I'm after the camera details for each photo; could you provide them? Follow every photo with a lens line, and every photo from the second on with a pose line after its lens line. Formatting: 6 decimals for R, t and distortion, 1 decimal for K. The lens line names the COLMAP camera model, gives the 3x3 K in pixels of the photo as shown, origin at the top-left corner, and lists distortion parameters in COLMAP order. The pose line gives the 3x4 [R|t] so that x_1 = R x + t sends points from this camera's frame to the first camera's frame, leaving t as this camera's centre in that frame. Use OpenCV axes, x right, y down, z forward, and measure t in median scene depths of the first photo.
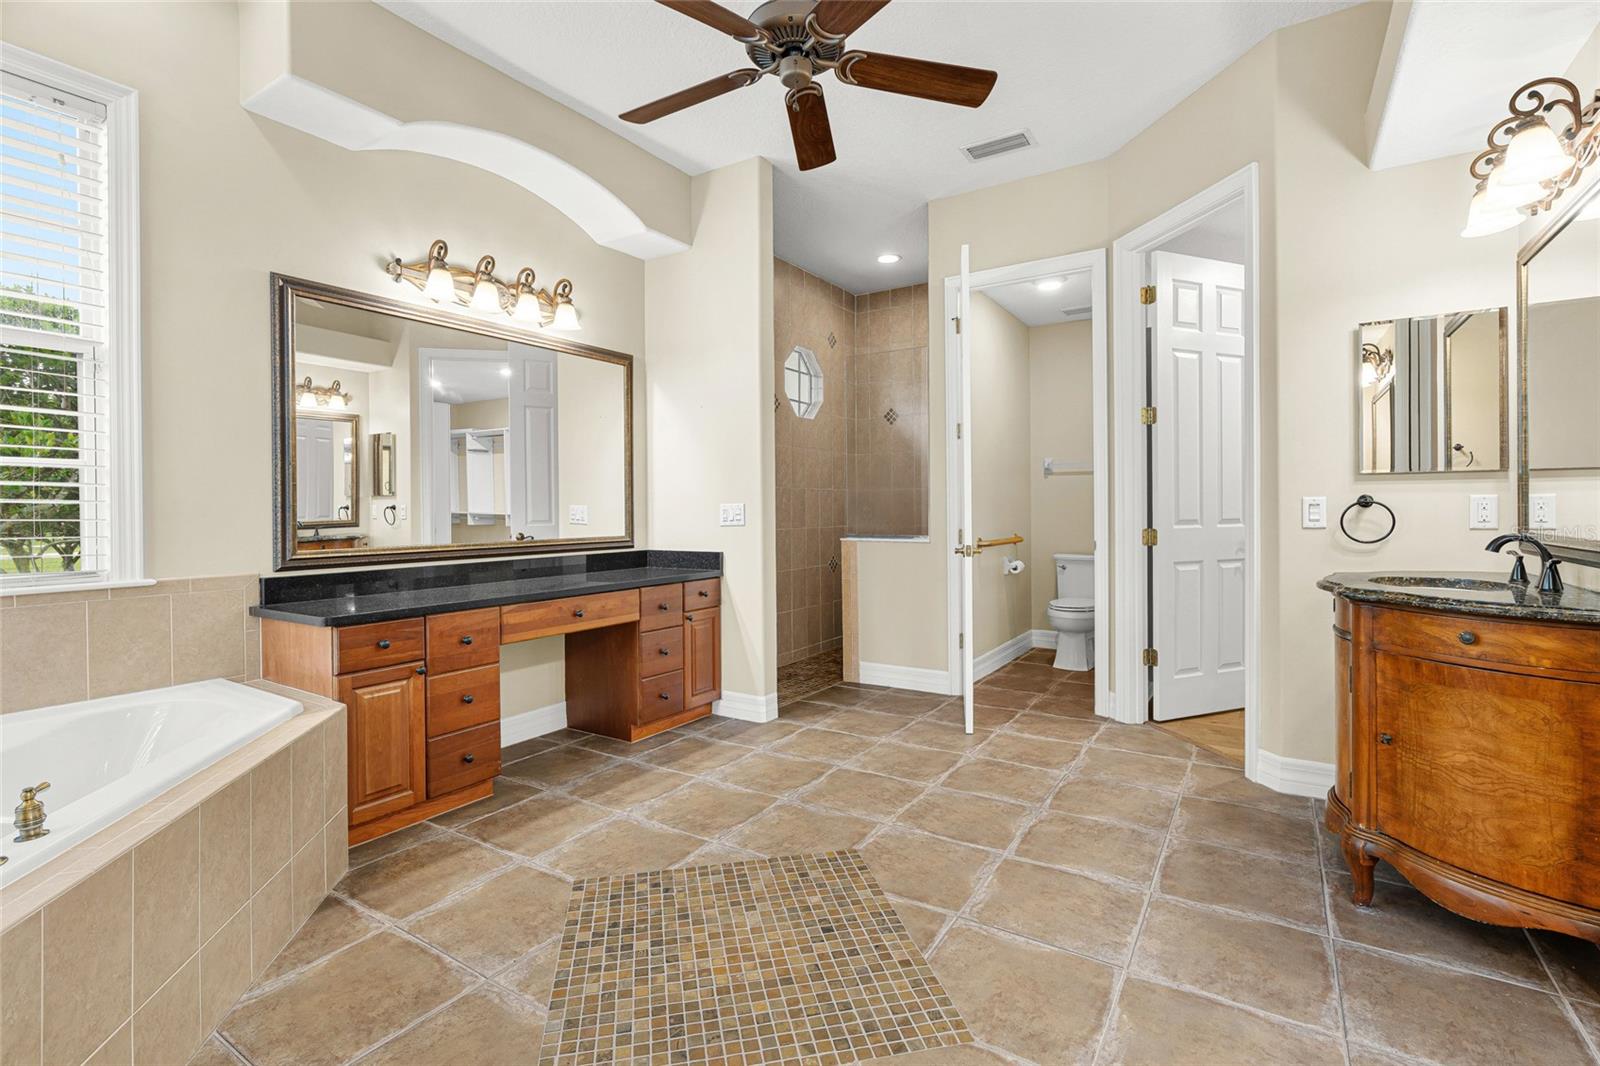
lens RADIAL K [[725.8, 0, 793.1], [0, 725.8, 522.6], [0, 0, 1]] dist [-0.000540, 0.000820]
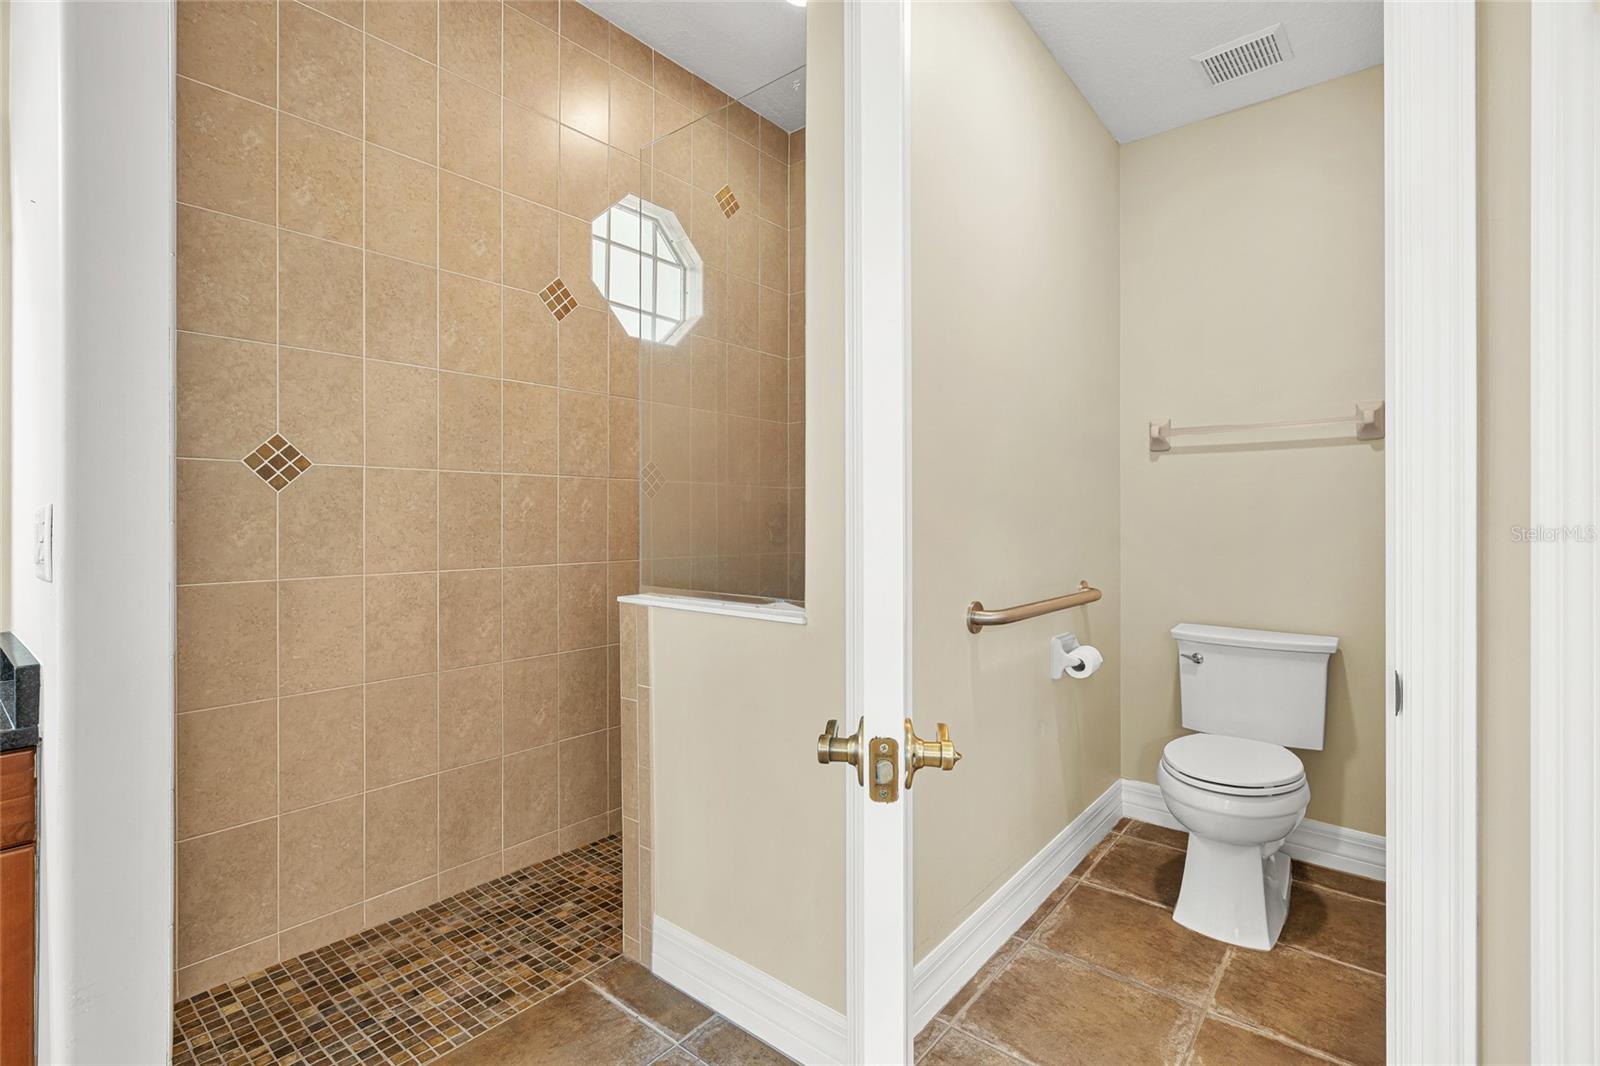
lens RADIAL K [[715.7, 0, 782.5], [0, 715.7, 532.9], [0, 0, 1]] dist [-0.003181, -0.000421]
pose [[0.993574, 0.013098, -0.112426, 0.166015], [-0.014061, 0.999871, -0.007780, -0.007553], [0.112310, 0.009311, 0.993630, 0.522913]]
